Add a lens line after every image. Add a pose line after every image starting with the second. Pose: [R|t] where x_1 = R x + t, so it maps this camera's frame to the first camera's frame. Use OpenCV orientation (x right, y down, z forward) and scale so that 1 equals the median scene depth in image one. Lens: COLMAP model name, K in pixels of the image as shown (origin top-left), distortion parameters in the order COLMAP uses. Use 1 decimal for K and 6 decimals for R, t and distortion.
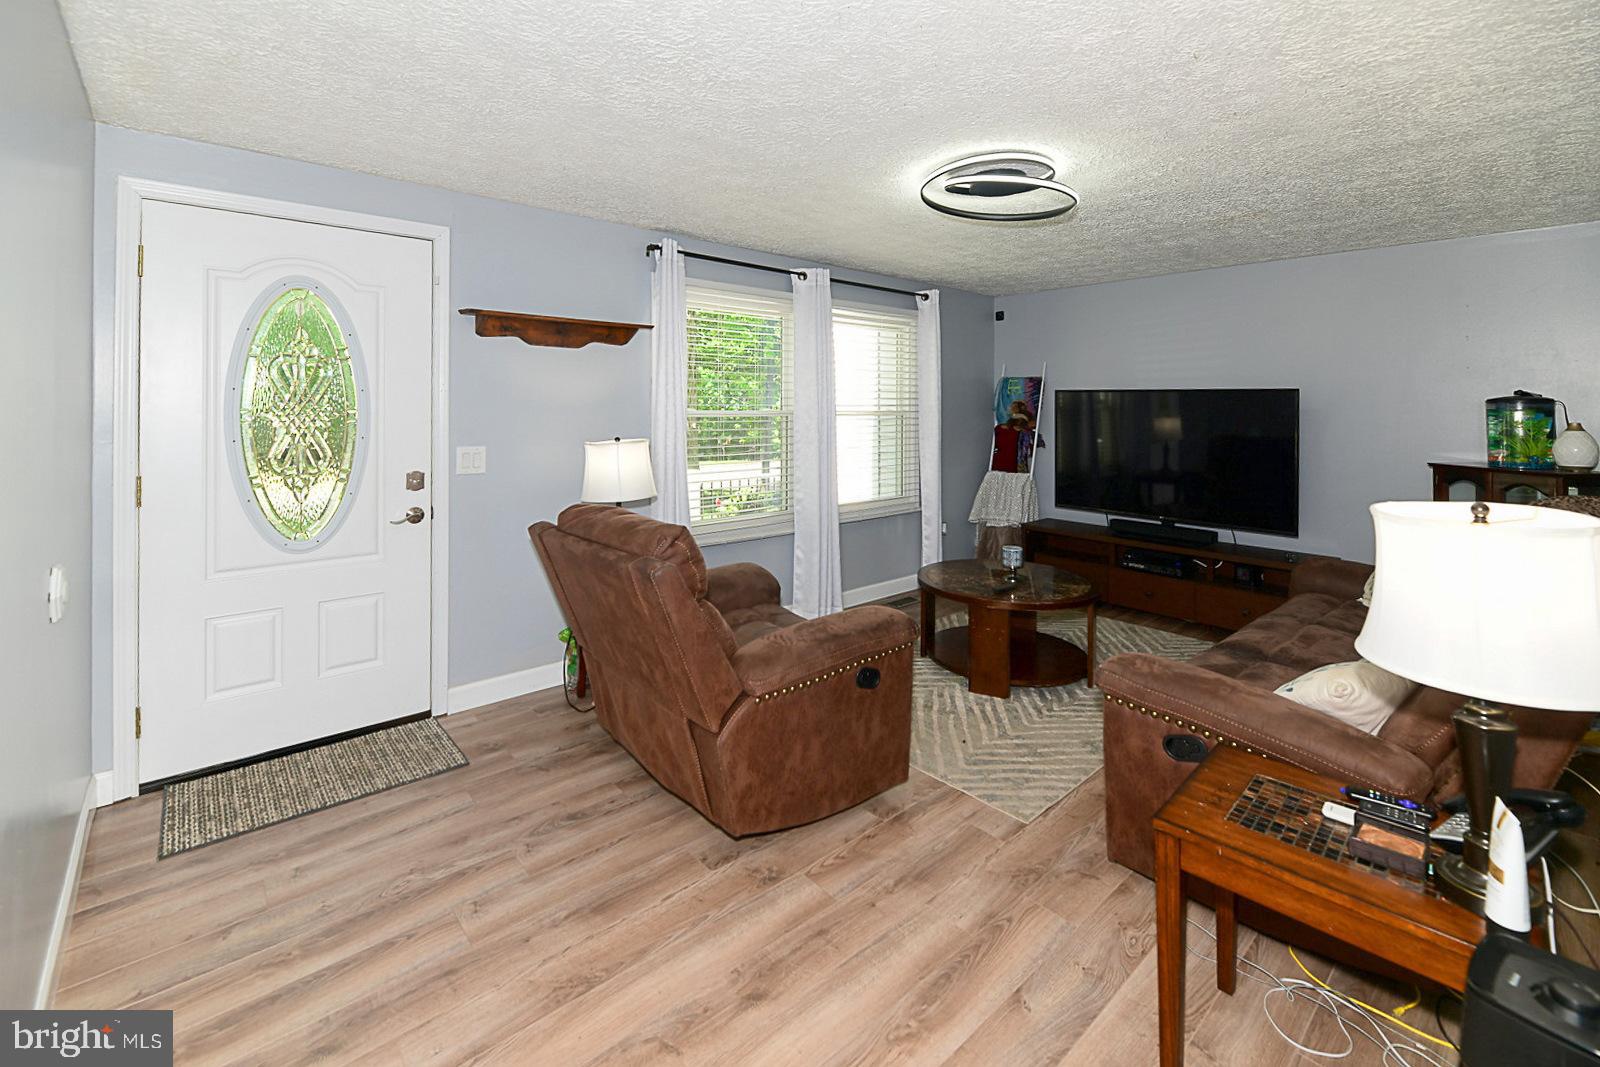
lens RADIAL K [[626.7, 0, 805.5], [0, 626.7, 540.2], [0, 0, 1]] dist [0.000078, -0.000037]
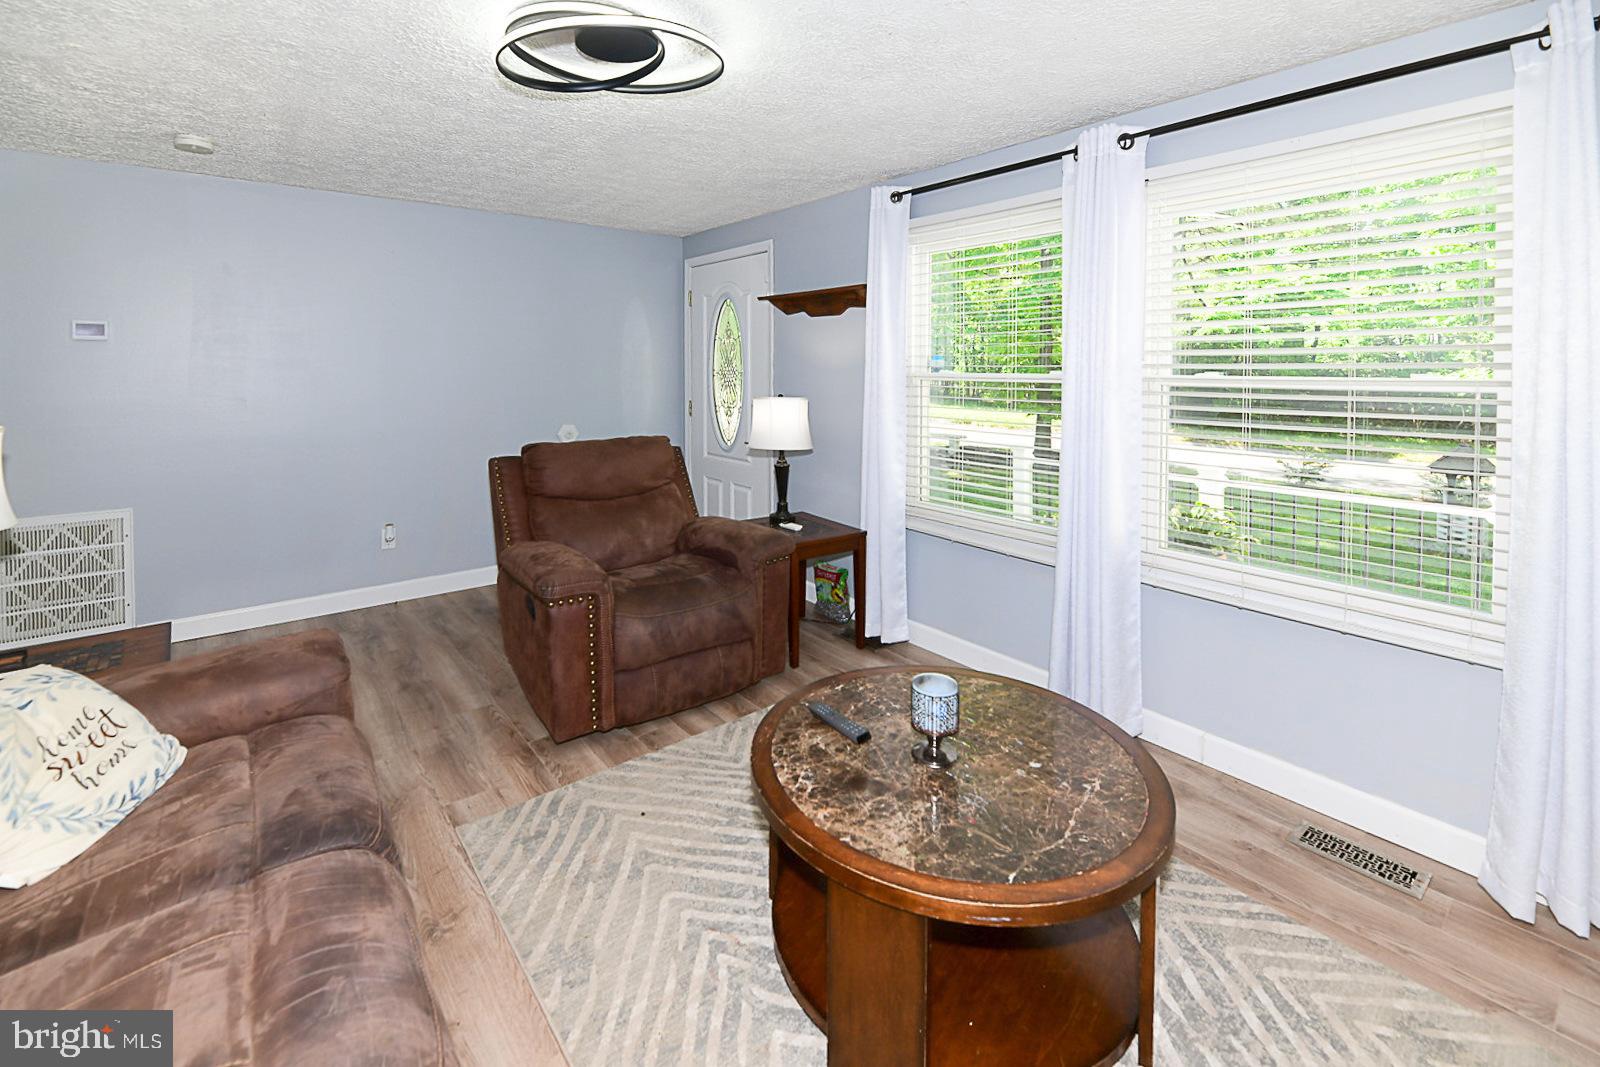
lens RADIAL K [[626.7, 0, 805.5], [0, 626.7, 540.2], [0, 0, 1]] dist [0.000078, -0.000037]
pose [[0.023811, 0.275120, -0.961115, 0.854956], [-0.190884, 0.944951, 0.265764, -0.234358], [0.981324, 0.177133, 0.075016, 1.008487]]
